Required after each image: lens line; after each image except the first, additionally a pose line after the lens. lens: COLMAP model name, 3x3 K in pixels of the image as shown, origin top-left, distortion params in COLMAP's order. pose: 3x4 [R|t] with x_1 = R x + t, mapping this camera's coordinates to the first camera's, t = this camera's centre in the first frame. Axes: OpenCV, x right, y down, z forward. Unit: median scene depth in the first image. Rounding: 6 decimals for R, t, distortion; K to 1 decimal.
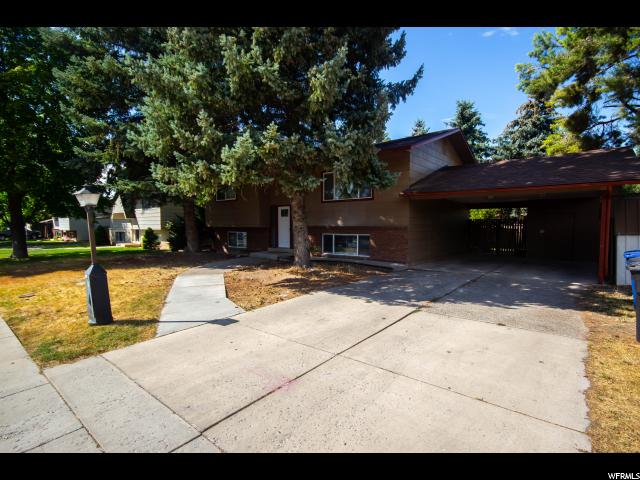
lens RADIAL K [[314.7, 0, 315.1], [0, 314.7, 241.2], [0, 0, 1]] dist [0.004767, -0.002063]
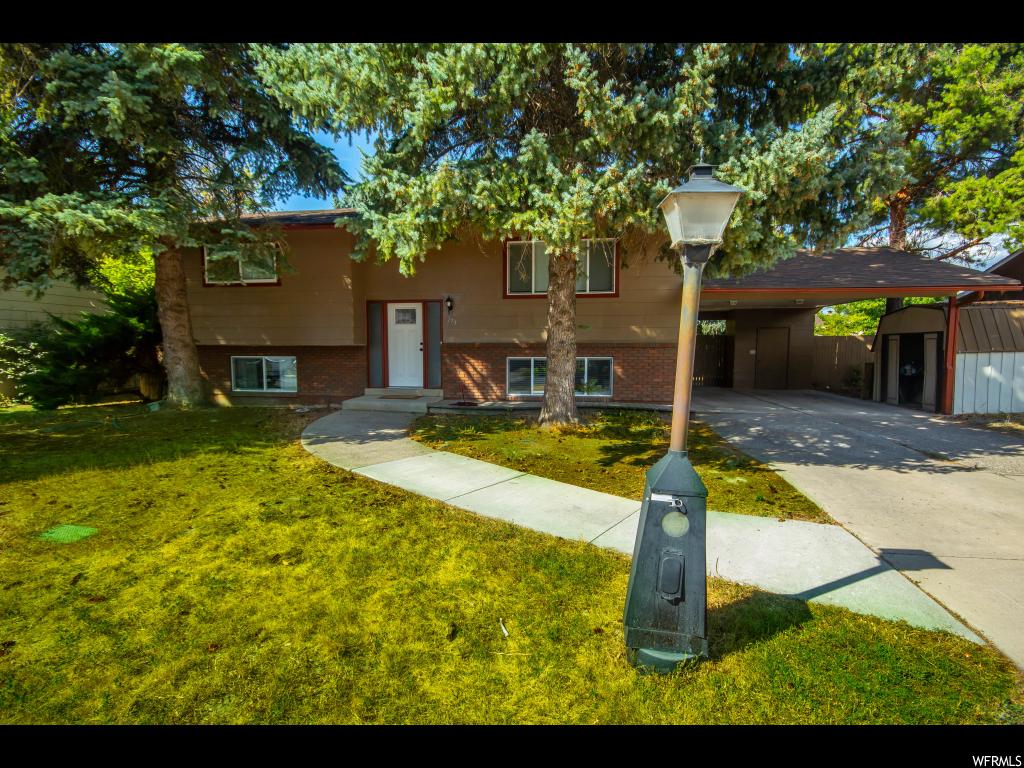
lens RADIAL K [[510.8, 0, 506.4], [0, 510.8, 387.7], [0, 0, 1]] dist [0.005570, 0.000699]
pose [[0.863645, -0.039140, 0.502578, -0.415673], [0.024627, 0.999067, 0.035487, -0.003076], [-0.503498, -0.018271, 0.863803, 0.262729]]
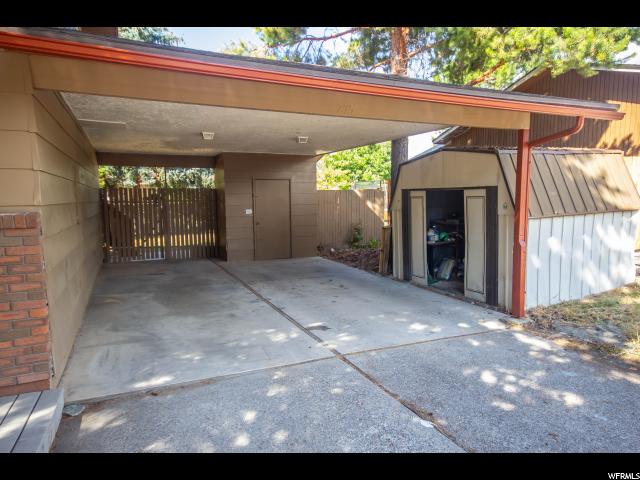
lens RADIAL K [[423.9, 0, 317.5], [0, 423.9, 237.8], [0, 0, 1]] dist [0.019227, 0.001857]
pose [[0.445059, -0.091008, 0.890865, 0.097569], [0.052462, 0.995764, 0.075515, -0.035709], [-0.893963, 0.013128, 0.447948, 0.582887]]
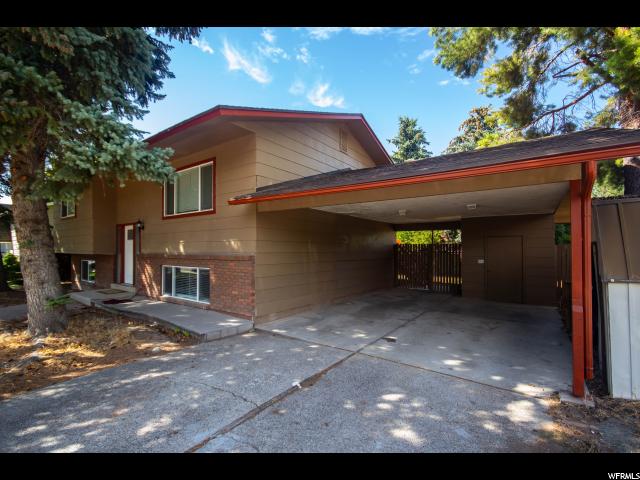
lens RADIAL K [[293.3, 0, 317.9], [0, 293.3, 241.3], [0, 0, 1]] dist [0.008871, 0.000992]
pose [[0.997670, 0.002379, 0.068186, 0.310926], [0.002767, 0.997159, -0.075274, -0.027045], [-0.068171, 0.075287, 0.994829, 0.361866]]
